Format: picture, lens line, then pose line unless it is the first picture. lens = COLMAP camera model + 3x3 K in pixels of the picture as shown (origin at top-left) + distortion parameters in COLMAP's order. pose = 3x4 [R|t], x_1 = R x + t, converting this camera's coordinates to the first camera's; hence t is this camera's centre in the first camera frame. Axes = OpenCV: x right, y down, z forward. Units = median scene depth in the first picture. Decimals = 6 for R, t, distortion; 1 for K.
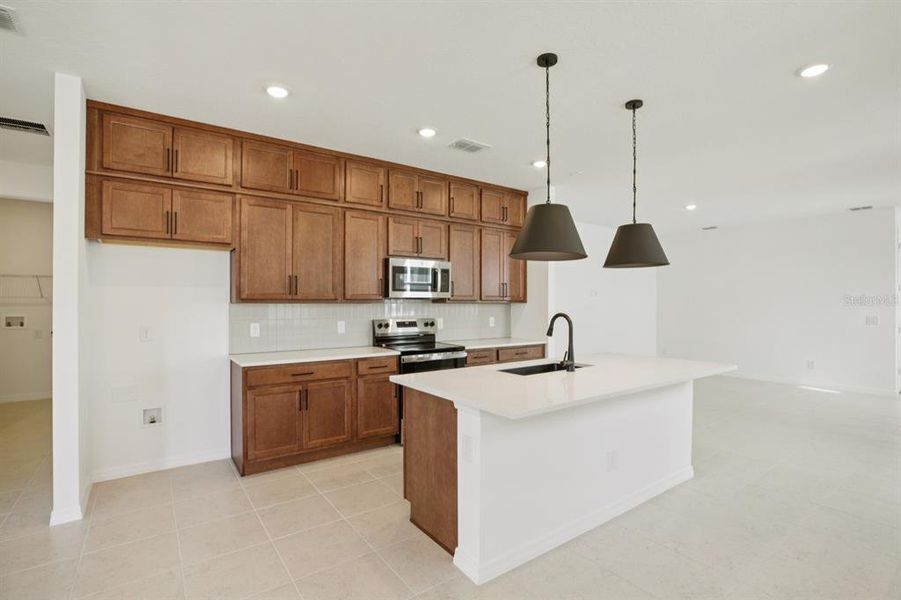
lens RADIAL K [[430.0, 0, 450.8], [0, 430.0, 303.9], [0, 0, 1]] dist [-0.014611, 0.000404]
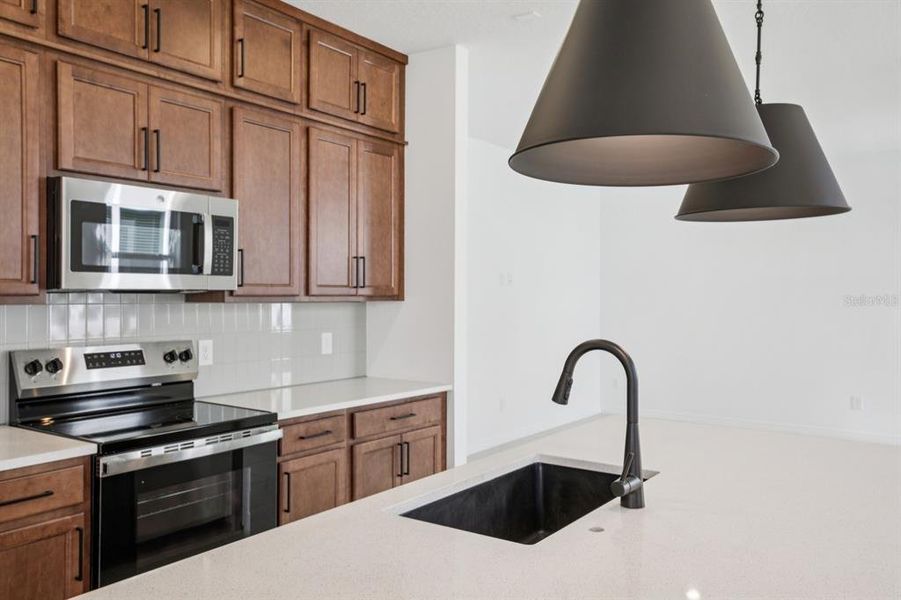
lens RADIAL K [[727.5, 0, 450.5], [0, 727.5, 300.0], [0, 0, 1]] dist [0.023579, 0.004715]
pose [[0.944296, 0.000614, 0.329095, -0.039268], [-0.002828, 0.999976, 0.006250, -0.010446], [-0.329084, -0.006833, 0.944276, 0.326614]]
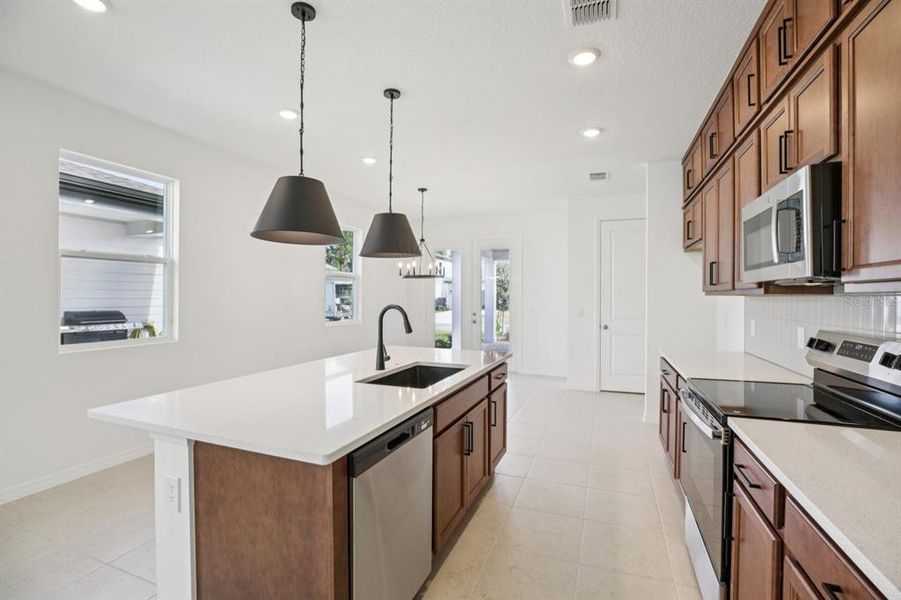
lens RADIAL K [[414.9, 0, 448.0], [0, 414.9, 296.6], [0, 0, 1]] dist [-0.003595, 0.000037]
pose [[-0.829433, 0.001096, -0.558605, 0.449811], [-0.000458, 0.999996, 0.002643, -0.001553], [0.558606, 0.002448, -0.829430, 1.200299]]
